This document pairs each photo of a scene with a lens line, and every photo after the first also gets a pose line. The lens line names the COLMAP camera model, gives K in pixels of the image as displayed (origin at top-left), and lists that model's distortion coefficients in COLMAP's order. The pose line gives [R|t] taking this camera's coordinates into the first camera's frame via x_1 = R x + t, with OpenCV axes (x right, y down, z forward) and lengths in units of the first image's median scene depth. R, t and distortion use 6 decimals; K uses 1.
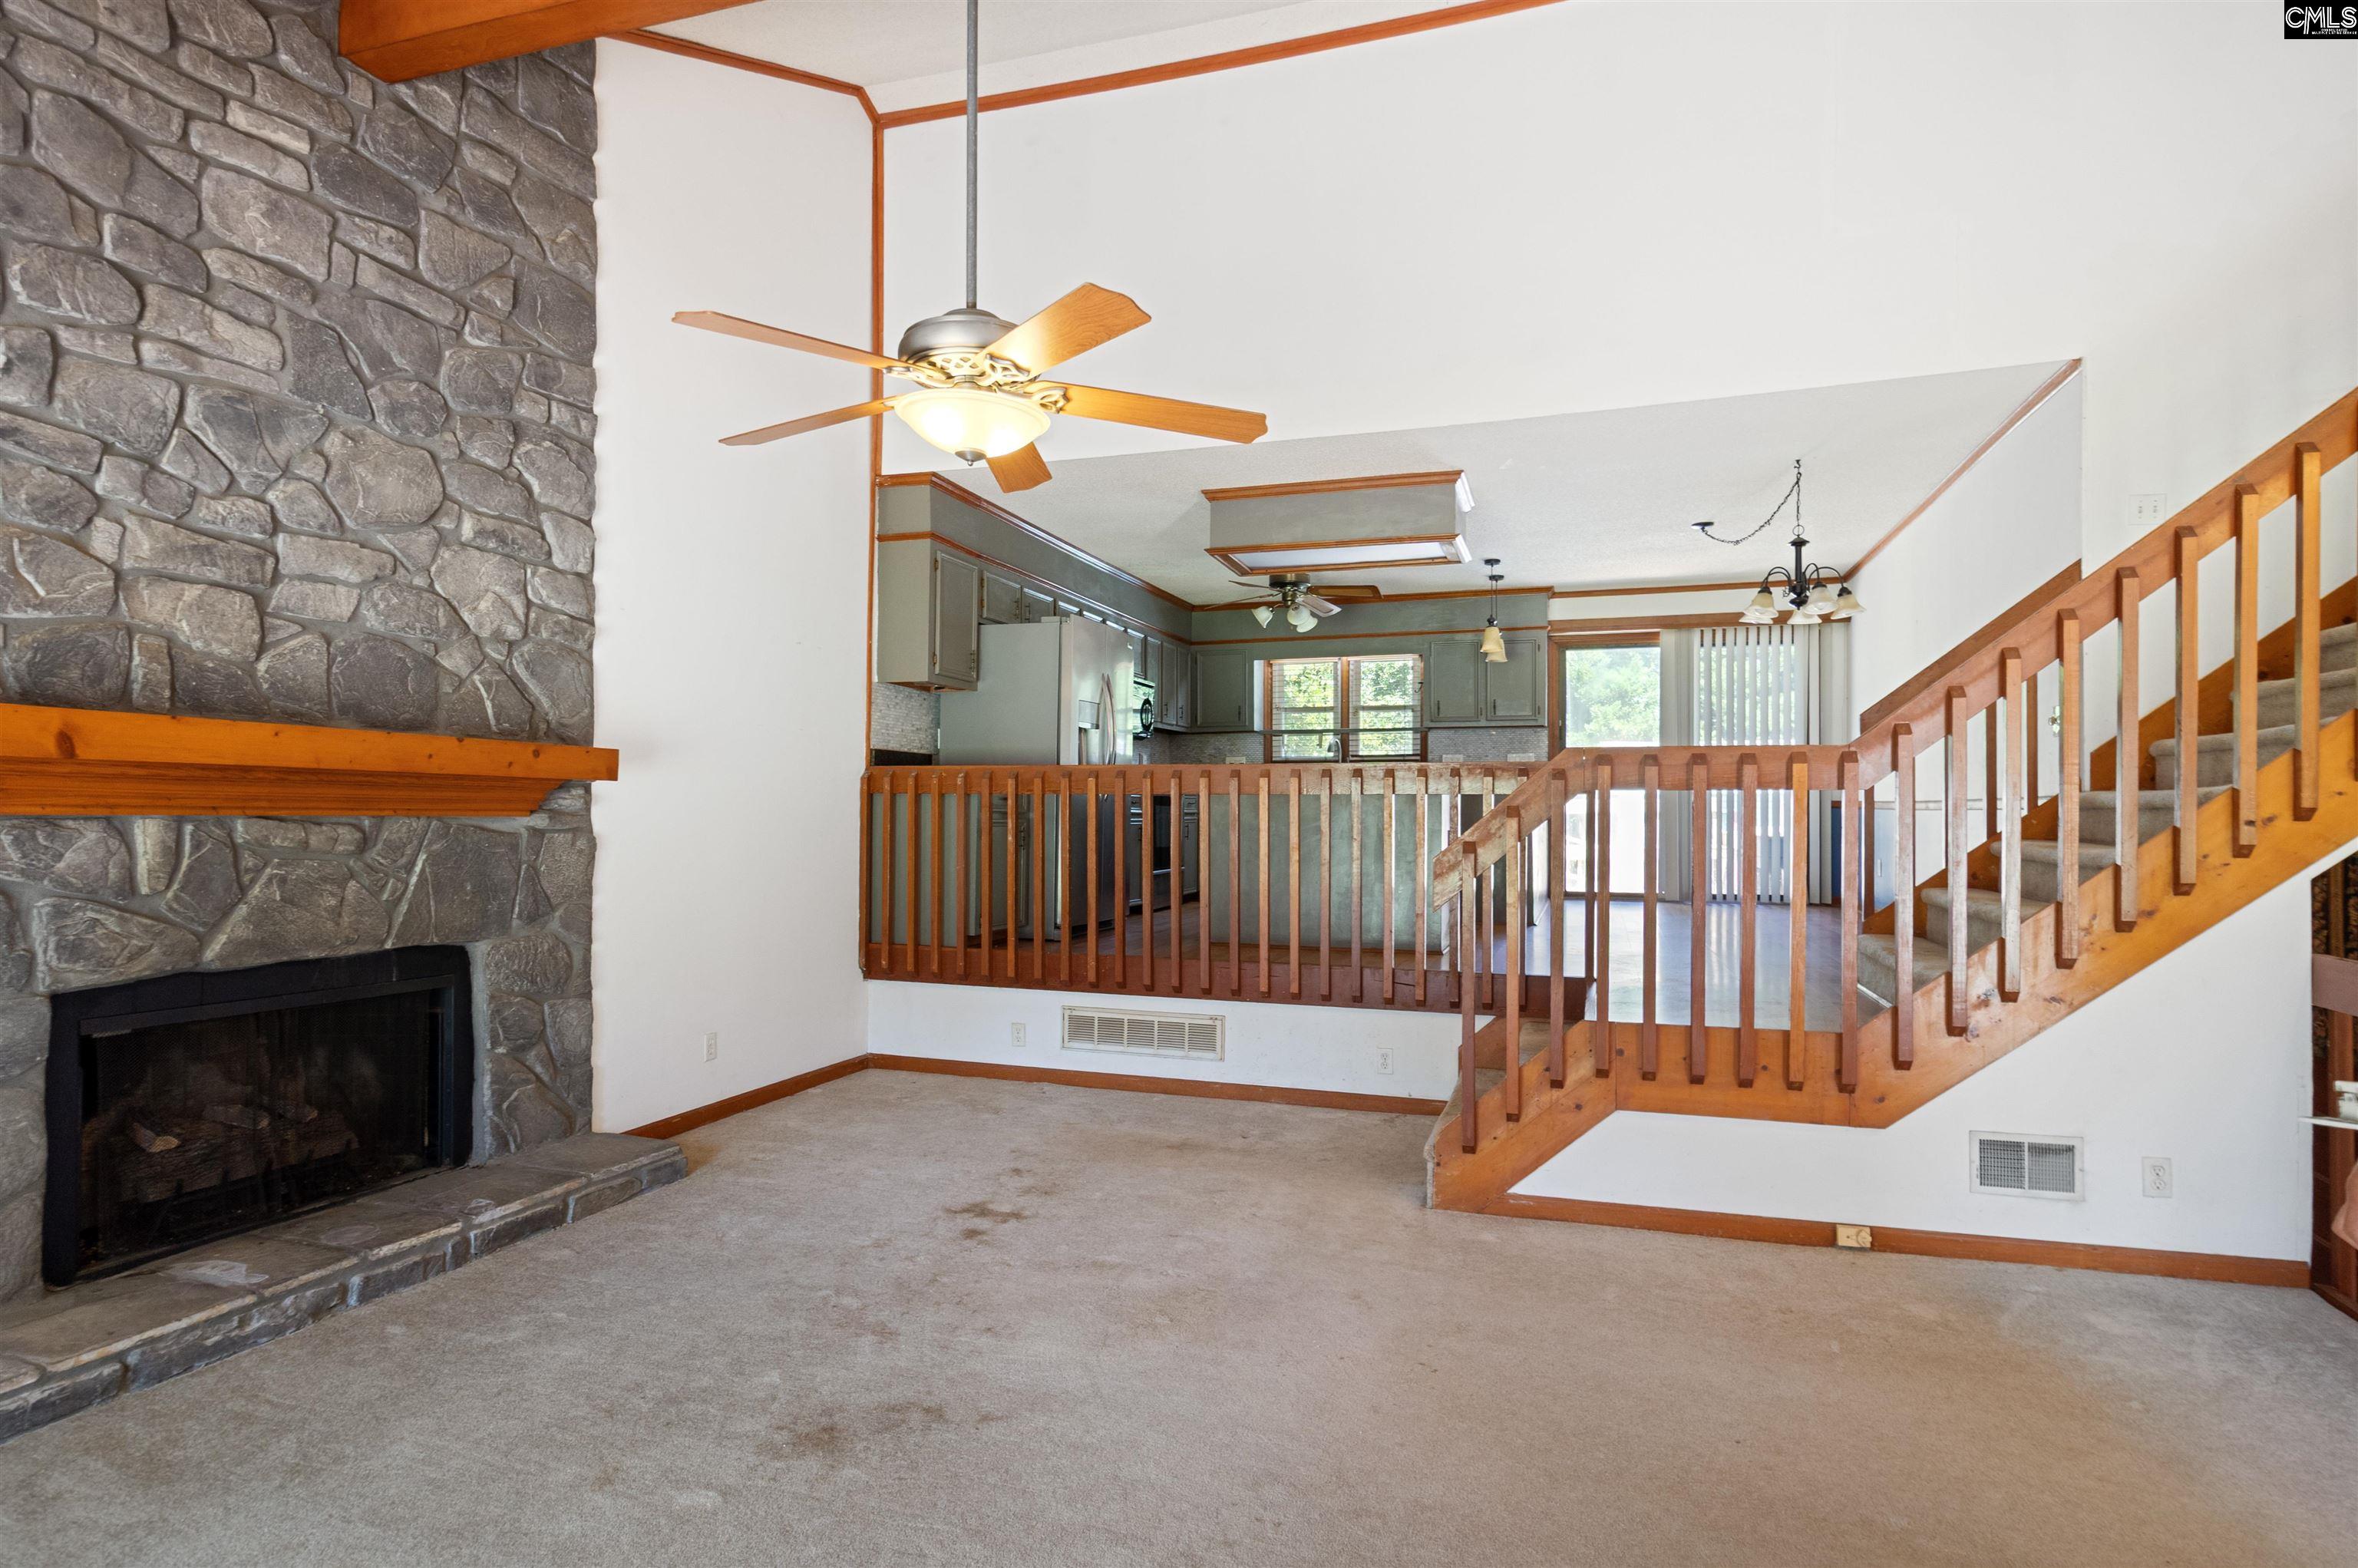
lens RADIAL K [[1186.0, 0, 1179.0], [0, 1186.0, 784.0], [0, 0, 1]] dist [0.001595, -0.005383]
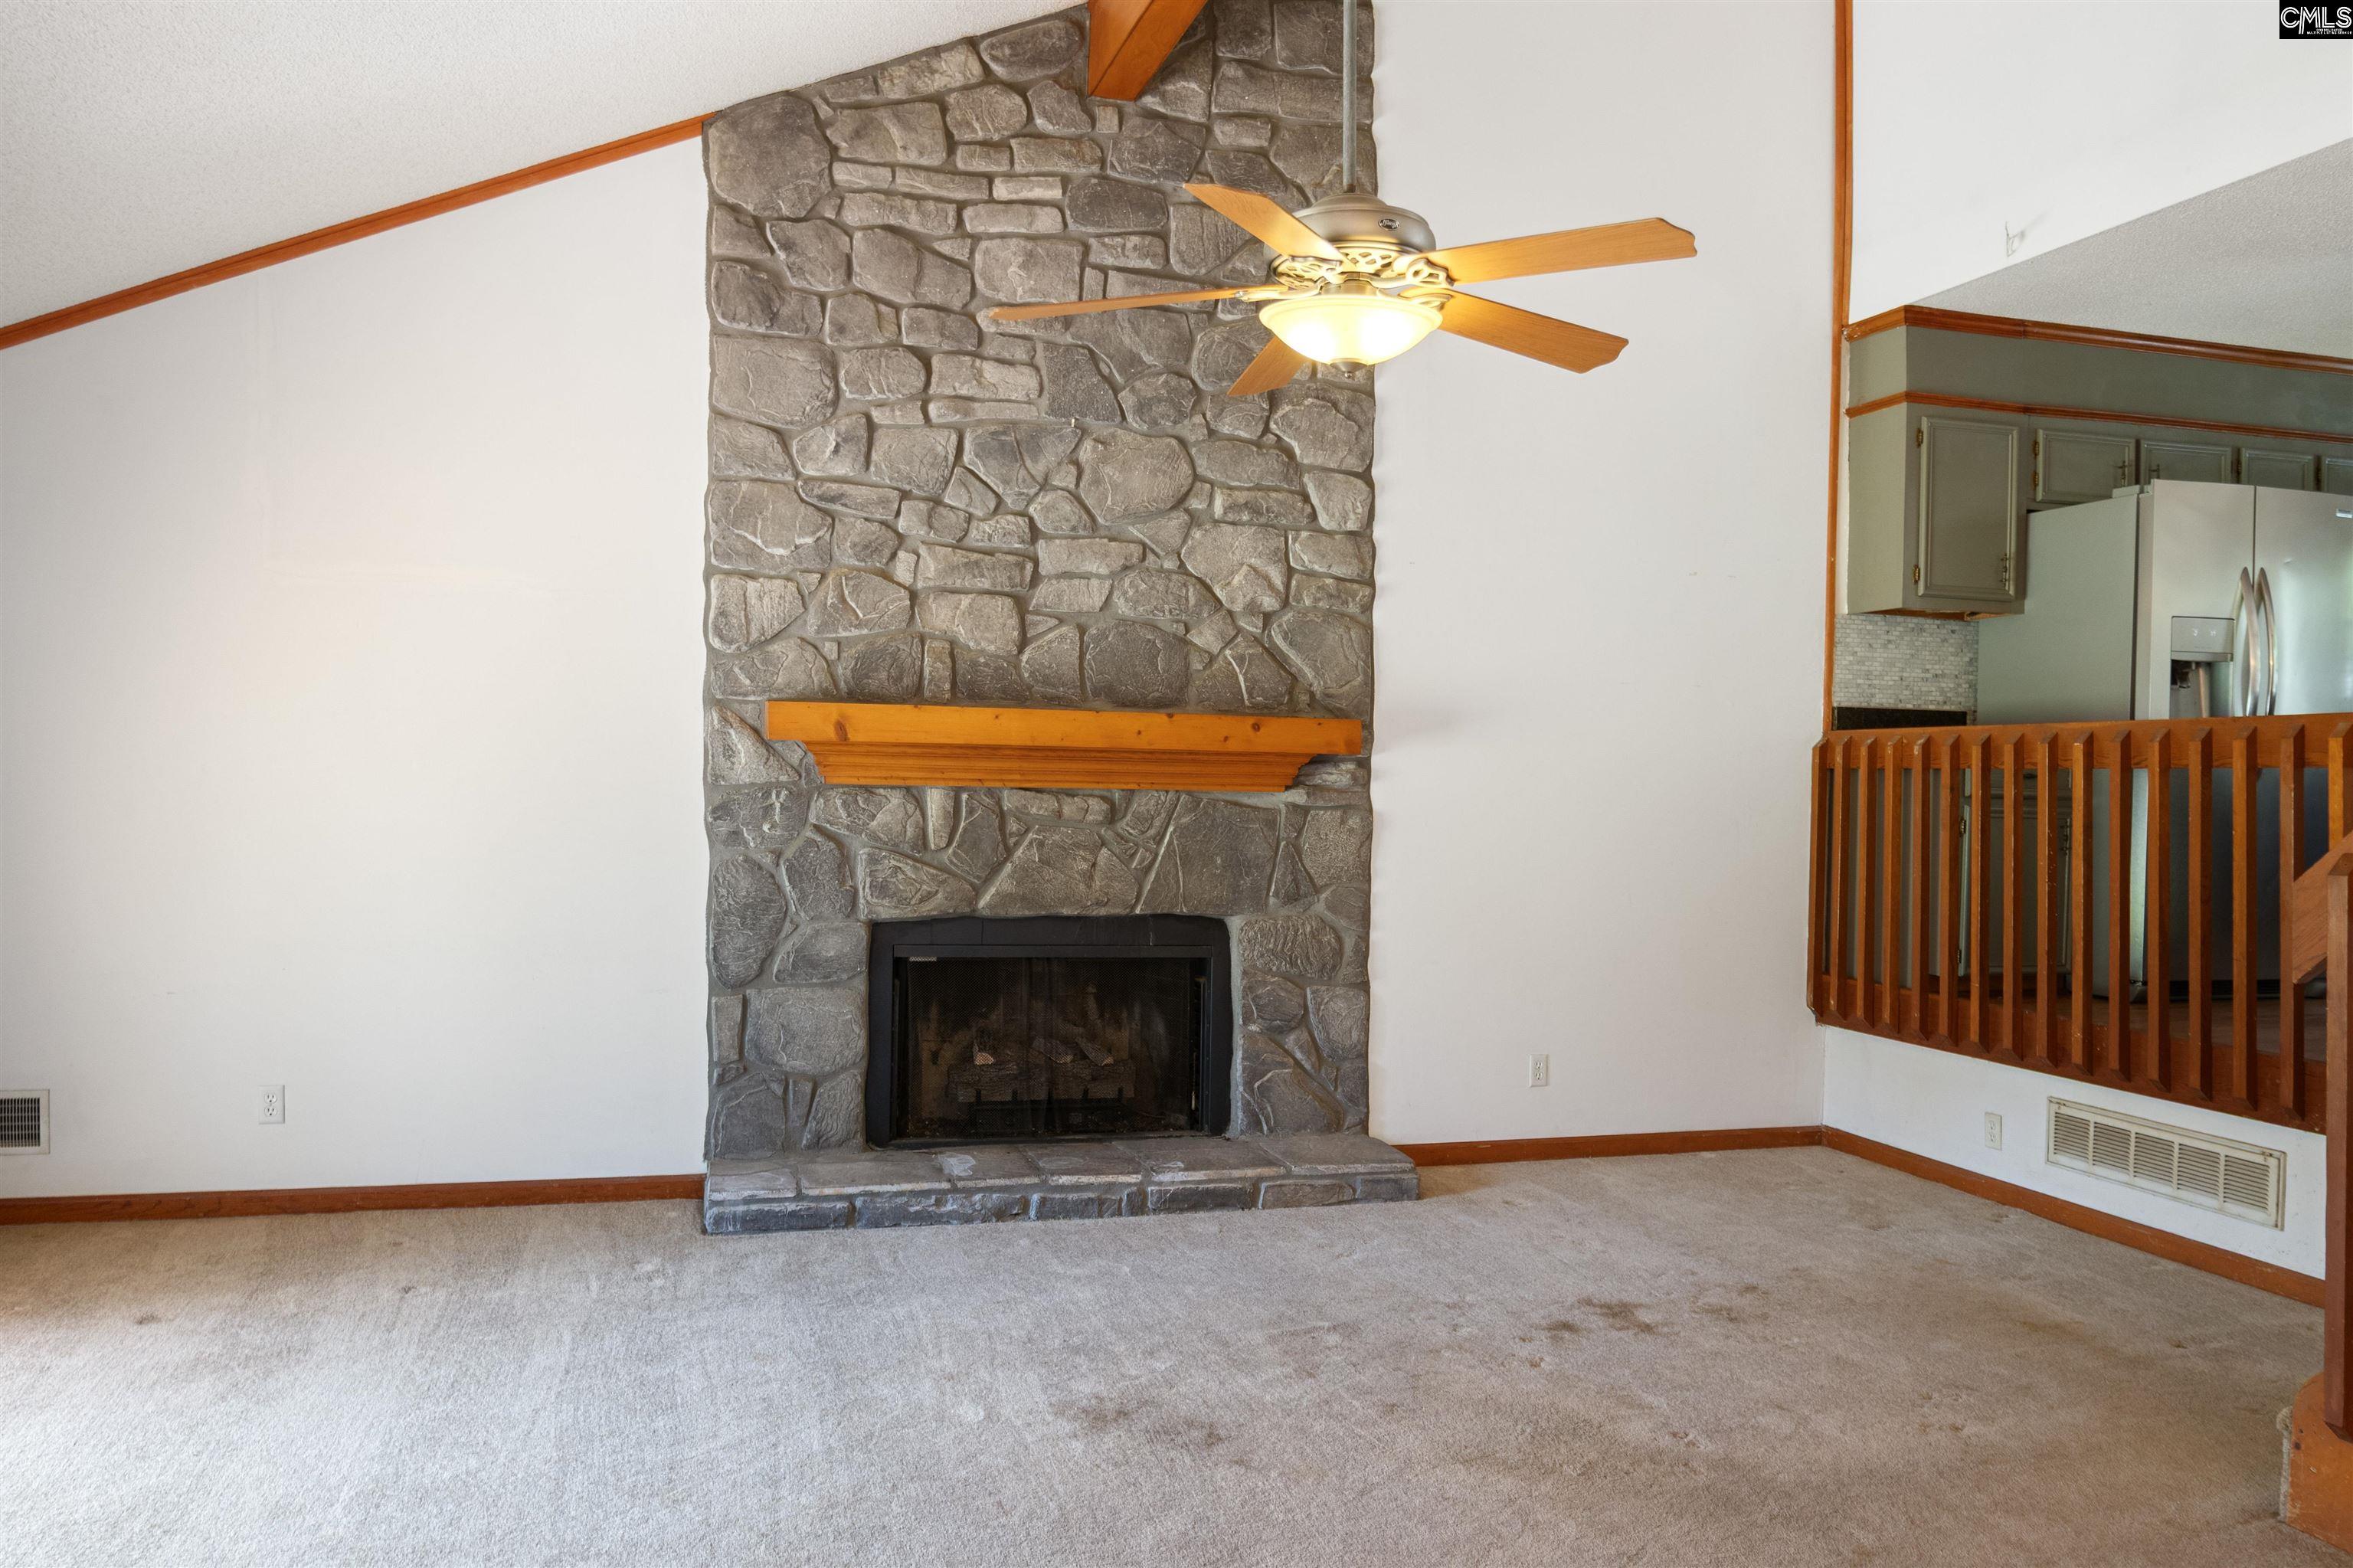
lens RADIAL K [[1619.8, 0, 1176.5], [0, 1619.8, 784.0], [0, 0, 1]] dist [-0.022659, 0.002537]
pose [[0.585999, 0.001221, -0.810311, 0.564940], [0.008661, 0.999932, 0.007770, 0.011748], [0.810265, -0.011572, 0.585949, 0.185457]]
